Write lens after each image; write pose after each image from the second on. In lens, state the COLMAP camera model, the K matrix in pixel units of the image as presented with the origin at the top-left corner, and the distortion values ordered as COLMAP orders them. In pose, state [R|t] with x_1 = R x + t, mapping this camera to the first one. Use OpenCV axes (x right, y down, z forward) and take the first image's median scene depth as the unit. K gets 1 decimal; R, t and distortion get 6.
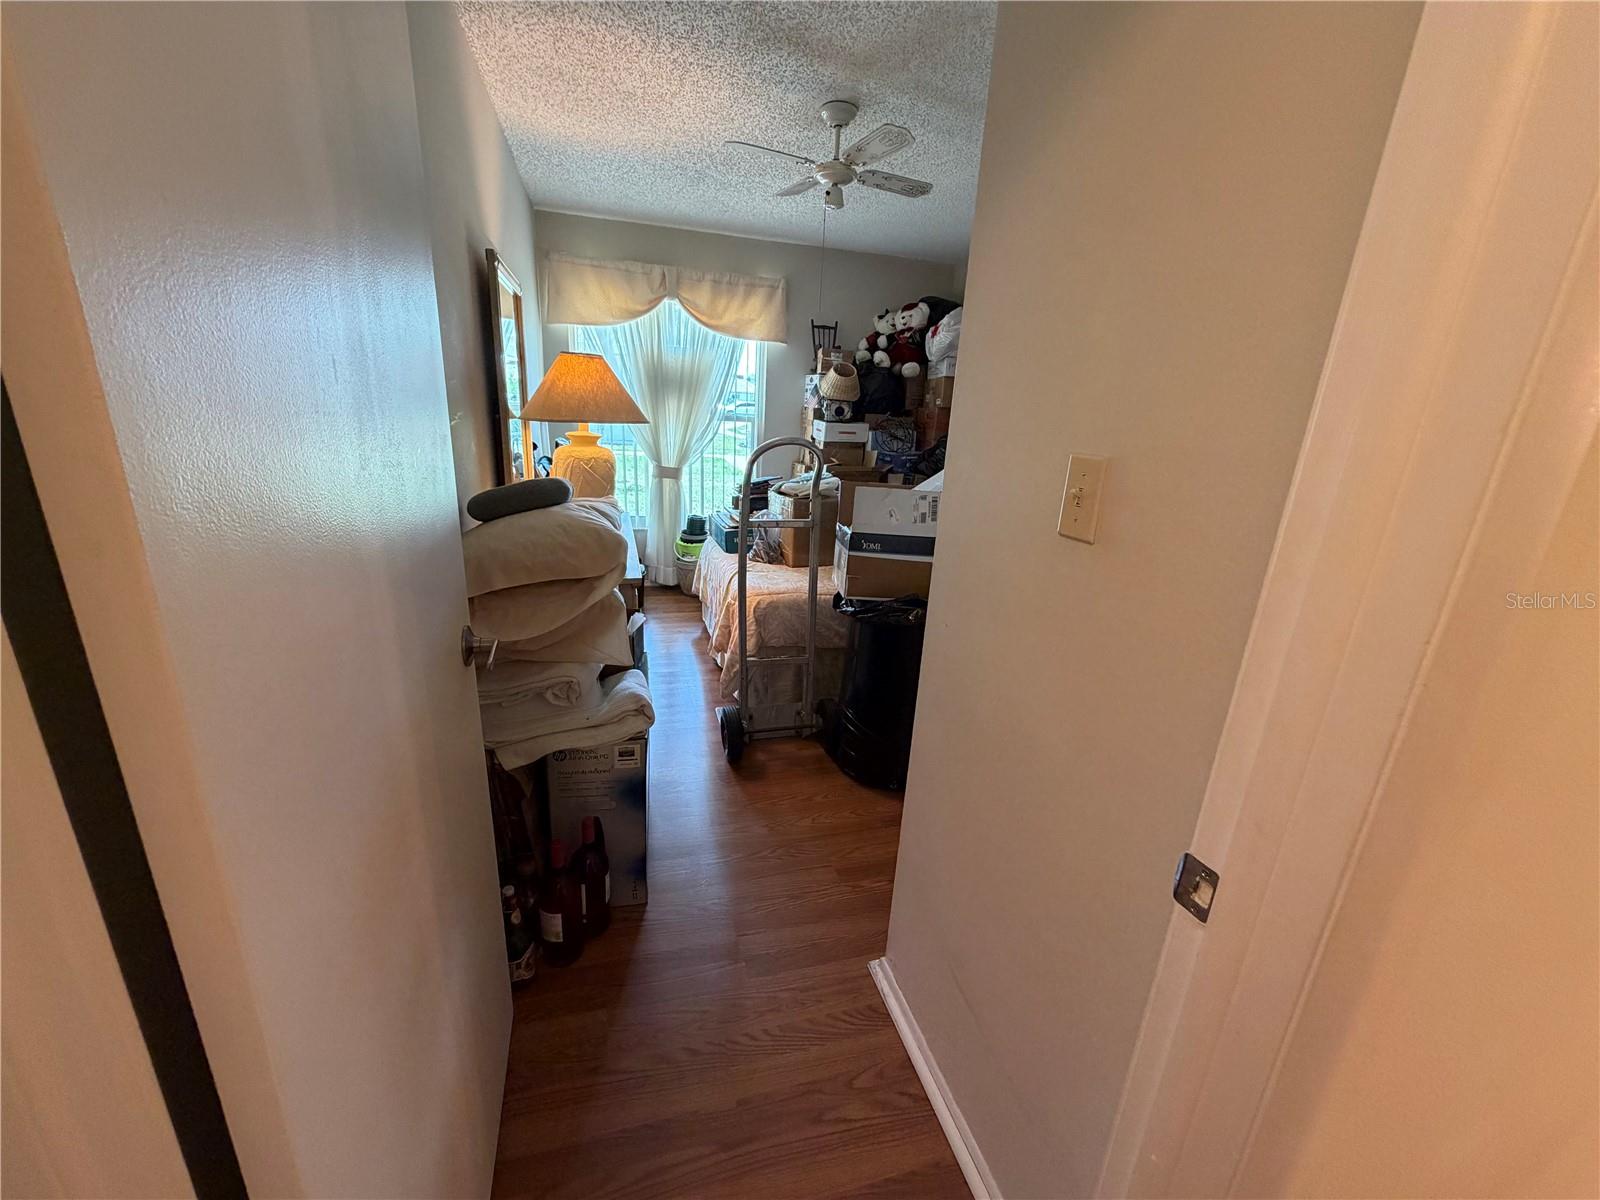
lens RADIAL K [[638.1, 0, 801.2], [0, 638.1, 598.3], [0, 0, 1]] dist [0.000039, 0.000266]
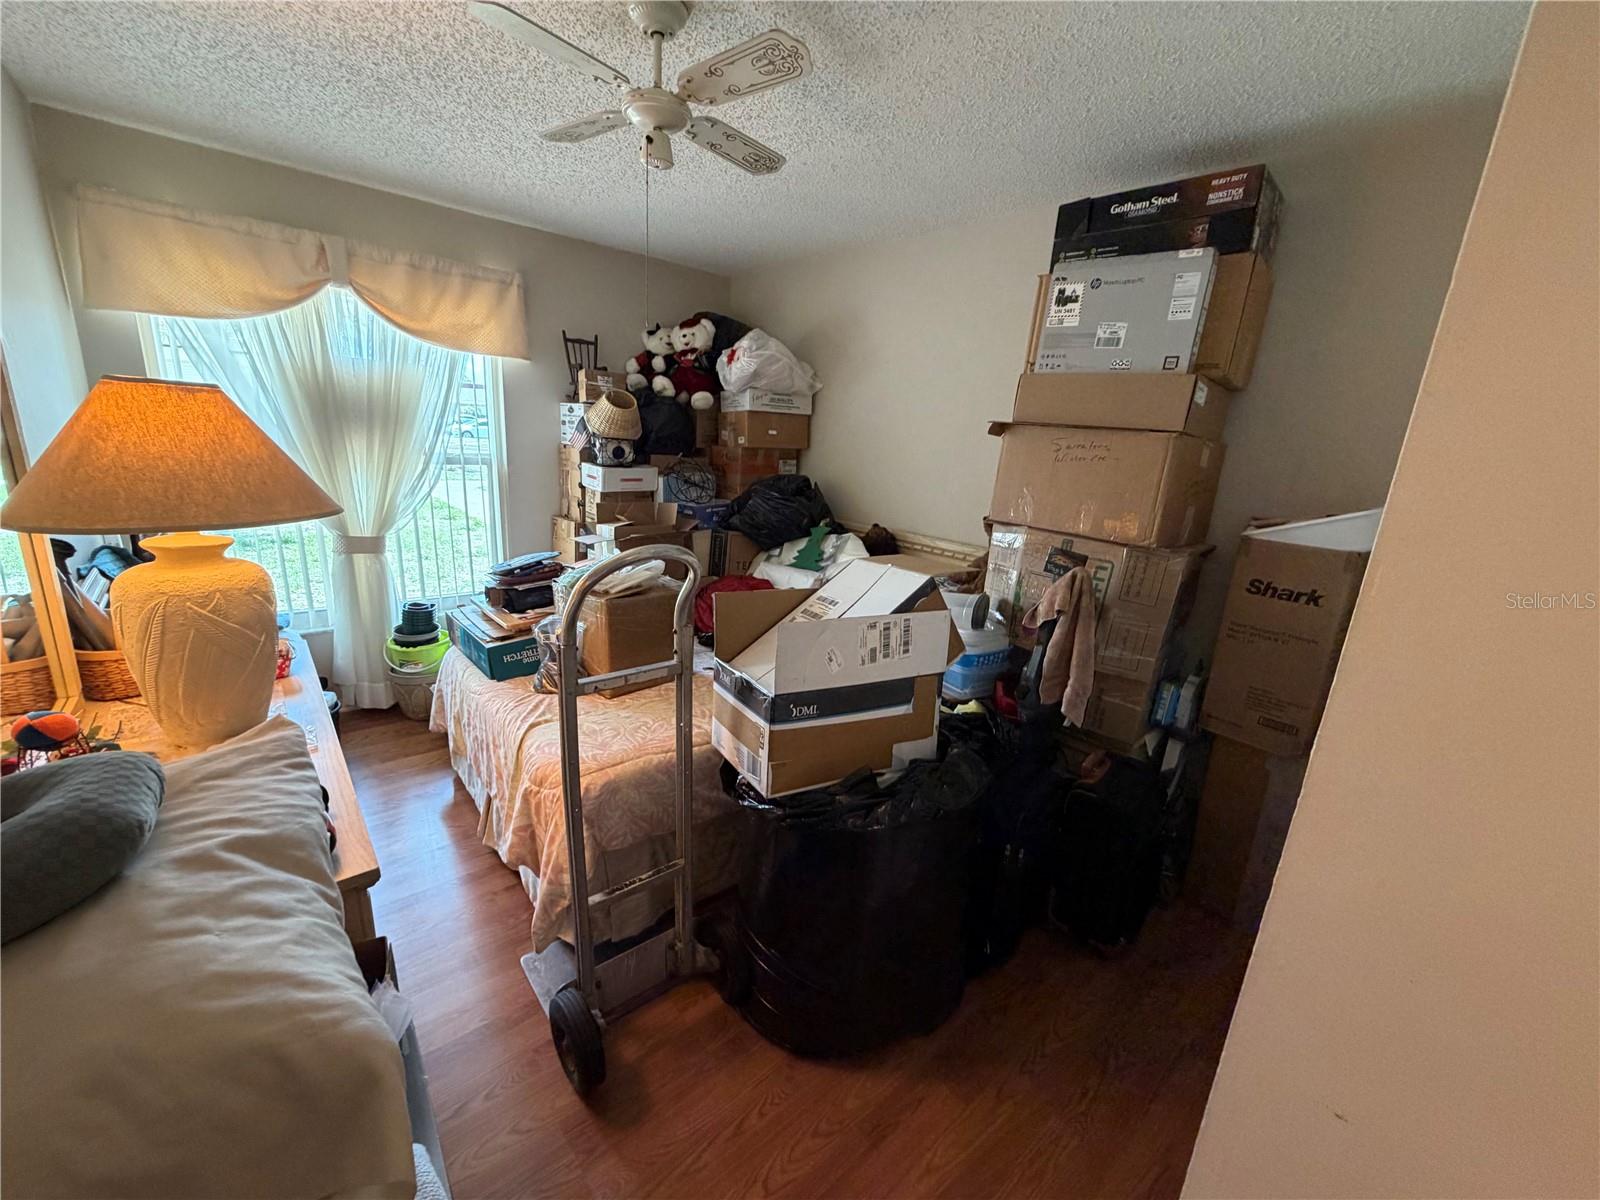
lens RADIAL K [[638.1, 0, 799.3], [0, 638.1, 599.3], [0, 0, 1]] dist [0.000039, 0.000266]
pose [[0.910321, -0.103319, 0.400800, -0.067791], [0.109802, 0.993930, 0.006828, -0.099364], [-0.399073, 0.037793, 0.916140, 0.217547]]
